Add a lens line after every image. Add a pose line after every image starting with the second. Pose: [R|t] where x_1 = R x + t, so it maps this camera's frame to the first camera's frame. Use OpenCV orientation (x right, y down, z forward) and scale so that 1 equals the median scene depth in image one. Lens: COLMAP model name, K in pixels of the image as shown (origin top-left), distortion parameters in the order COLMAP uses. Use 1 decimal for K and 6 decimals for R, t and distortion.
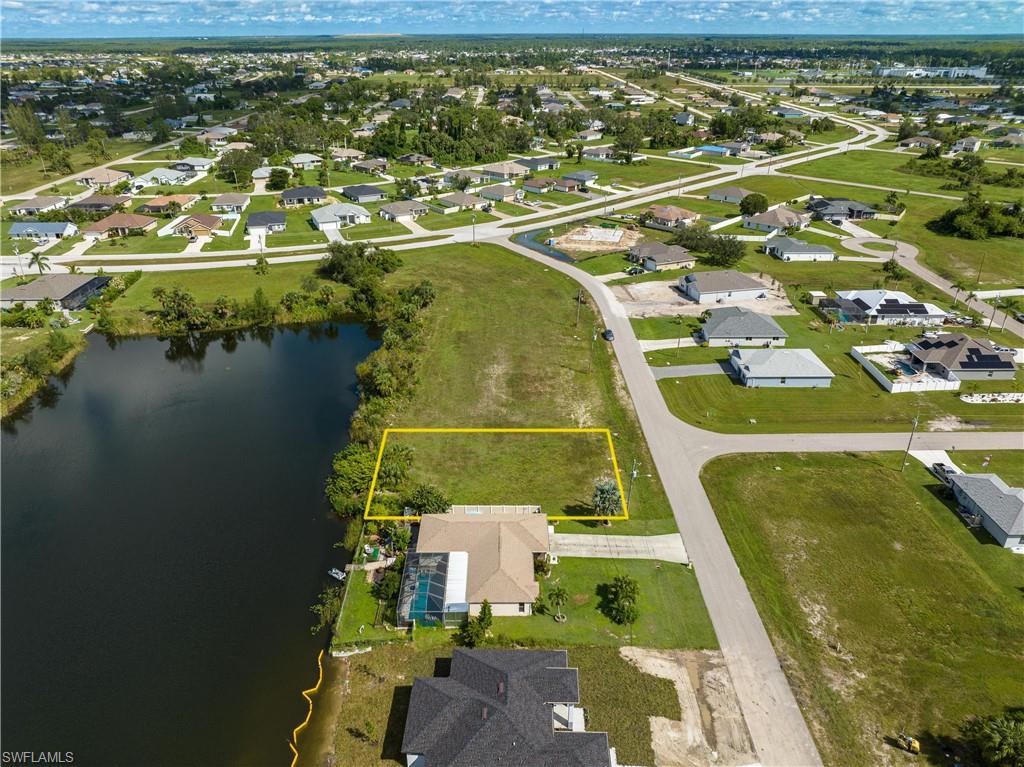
lens RADIAL K [[730.7, 0, 512.0], [0, 730.7, 383.5], [0, 0, 1]] dist [-0.028395, -0.005030]
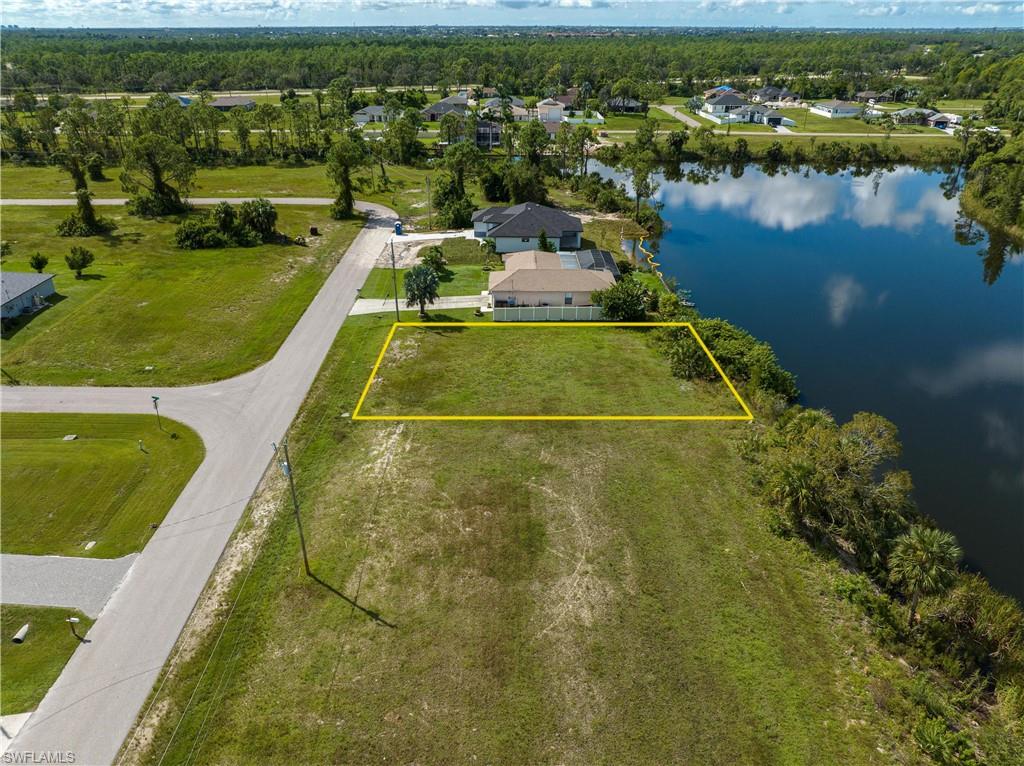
lens RADIAL K [[743.7, 0, 485.6], [0, 743.7, 384.1], [0, 0, 1]] dist [-0.029524, -0.001396]
pose [[-0.999366, -0.014022, 0.032718, 0.011044], [0.017053, 0.618217, 0.785823, -0.326147], [-0.031246, 0.785883, -0.617586, 1.088186]]
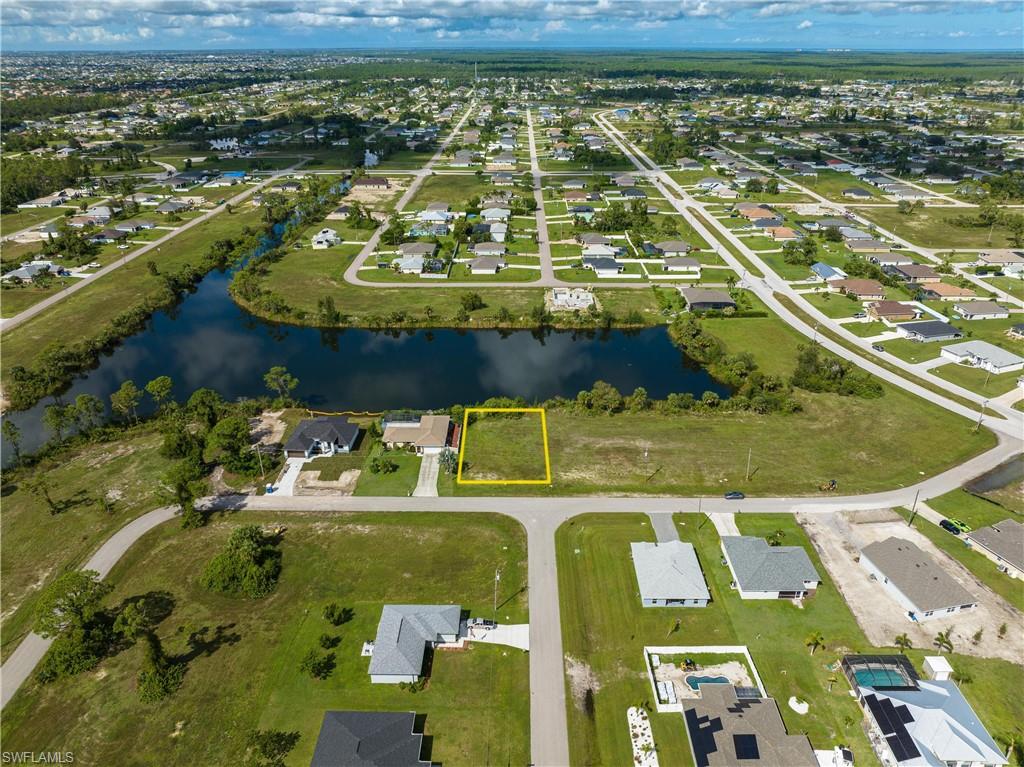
lens RADIAL K [[730.7, 0, 512.0], [0, 730.7, 383.5], [0, 0, 1]] dist [-0.028395, -0.005030]
pose [[-0.023325, 0.423742, -0.905483, 1.110743], [-0.435446, 0.810993, 0.390740, -0.508722], [0.899913, 0.403403, 0.165600, 0.496095]]
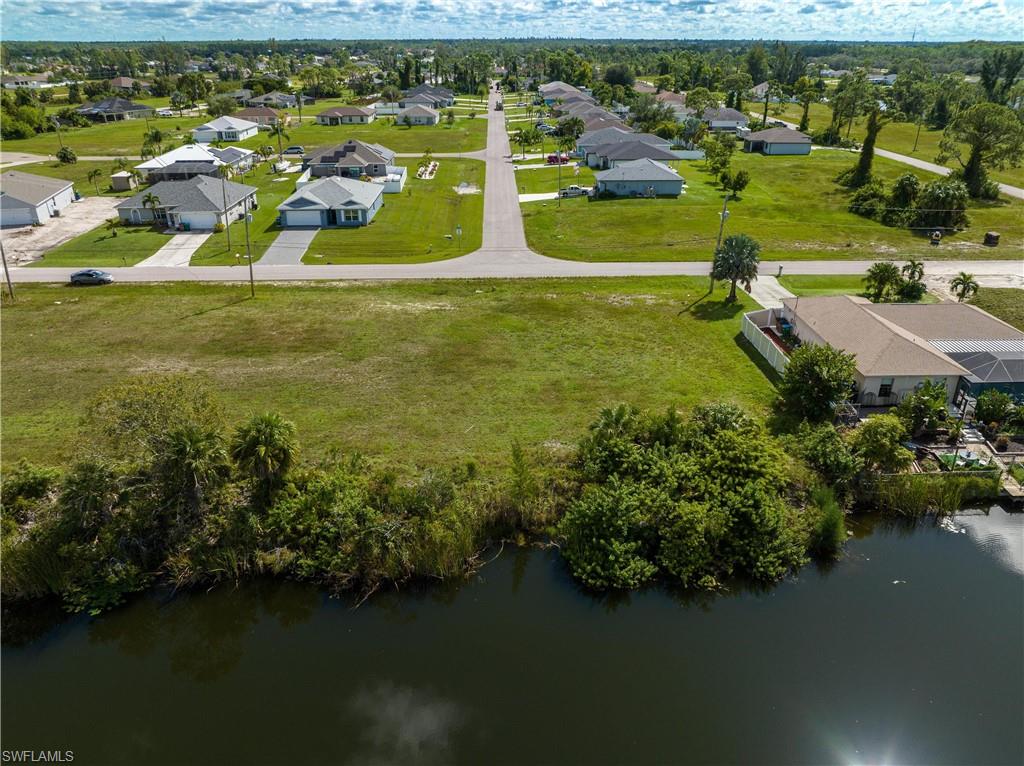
lens RADIAL K [[730.7, 0, 512.0], [0, 730.7, 383.0], [0, 0, 1]] dist [-0.028395, -0.005030]
pose [[-0.012531, -0.428473, 0.903468, -0.376074], [0.437136, 0.810276, 0.390339, -0.081342], [-0.899308, 0.399830, 0.177147, 0.727993]]
